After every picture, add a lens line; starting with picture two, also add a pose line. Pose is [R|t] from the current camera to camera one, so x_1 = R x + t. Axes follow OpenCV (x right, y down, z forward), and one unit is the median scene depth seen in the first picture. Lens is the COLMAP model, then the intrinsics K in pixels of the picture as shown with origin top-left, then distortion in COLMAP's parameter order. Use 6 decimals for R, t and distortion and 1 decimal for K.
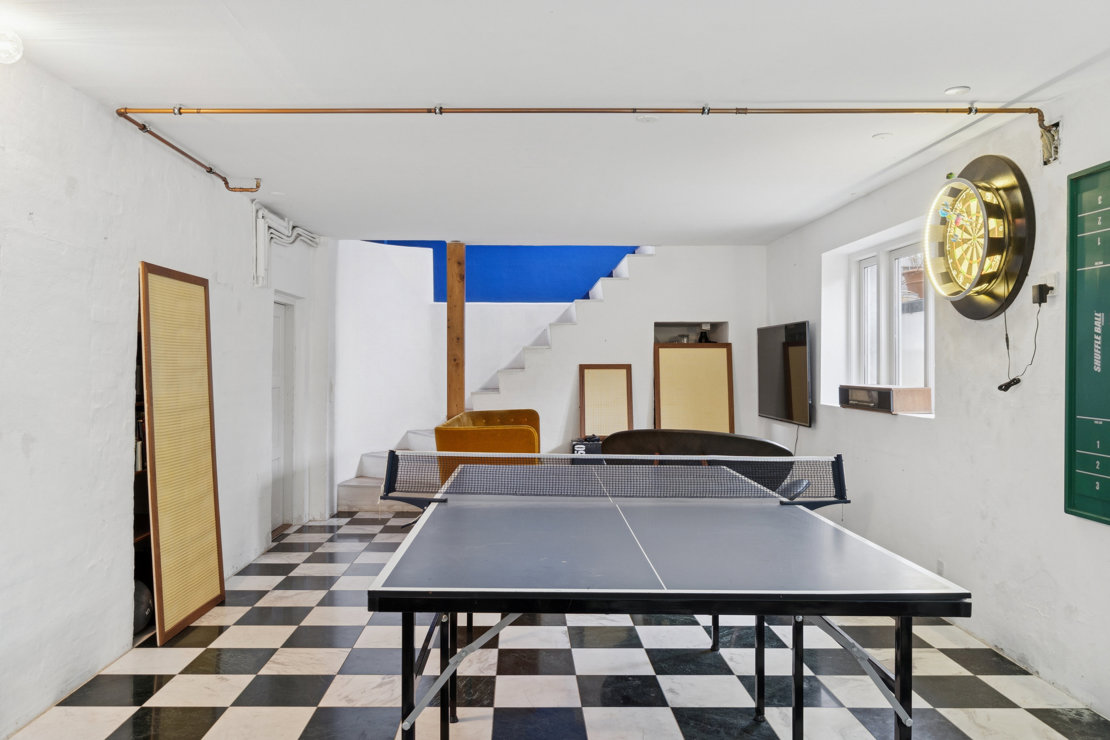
lens RADIAL K [[821.6, 0, 551.3], [0, 821.6, 370.3], [0, 0, 1]] dist [0.010529, -0.005520]
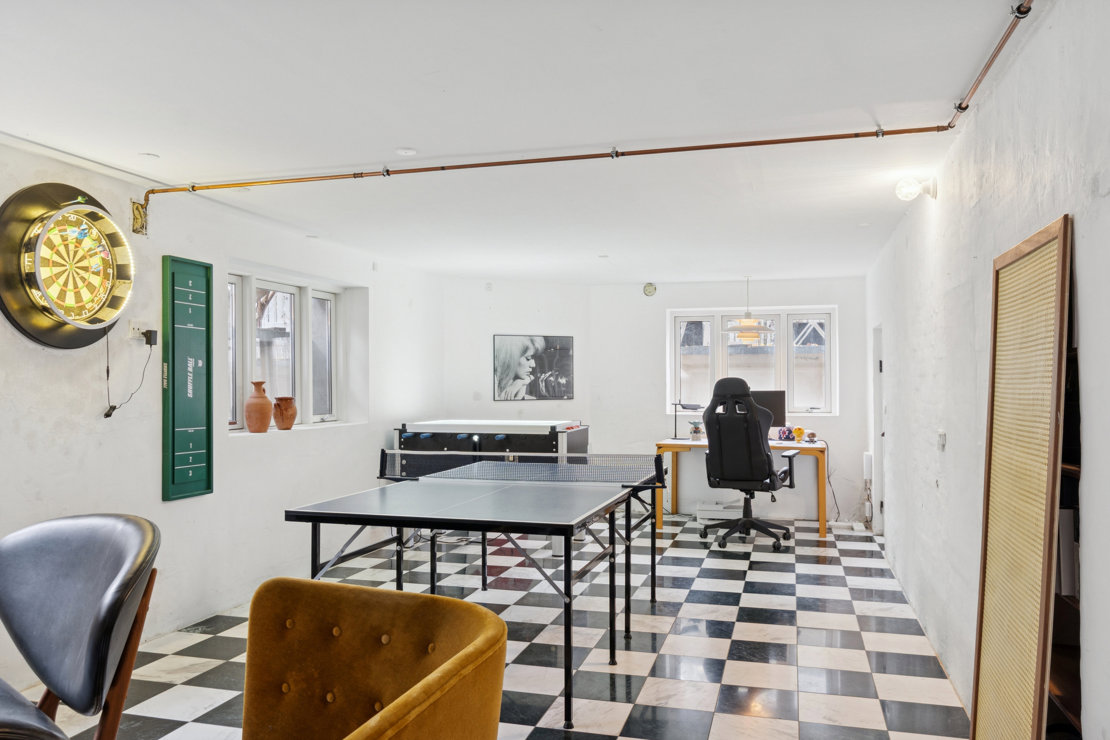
lens RADIAL K [[821.6, 0, 554.4], [0, 821.6, 372.5], [0, 0, 1]] dist [0.010529, -0.005520]
pose [[-0.949484, -0.001769, 0.313811, -0.350408], [-0.004021, 0.999971, -0.006530, -0.029255], [-0.313790, -0.007462, -0.949463, 1.777057]]
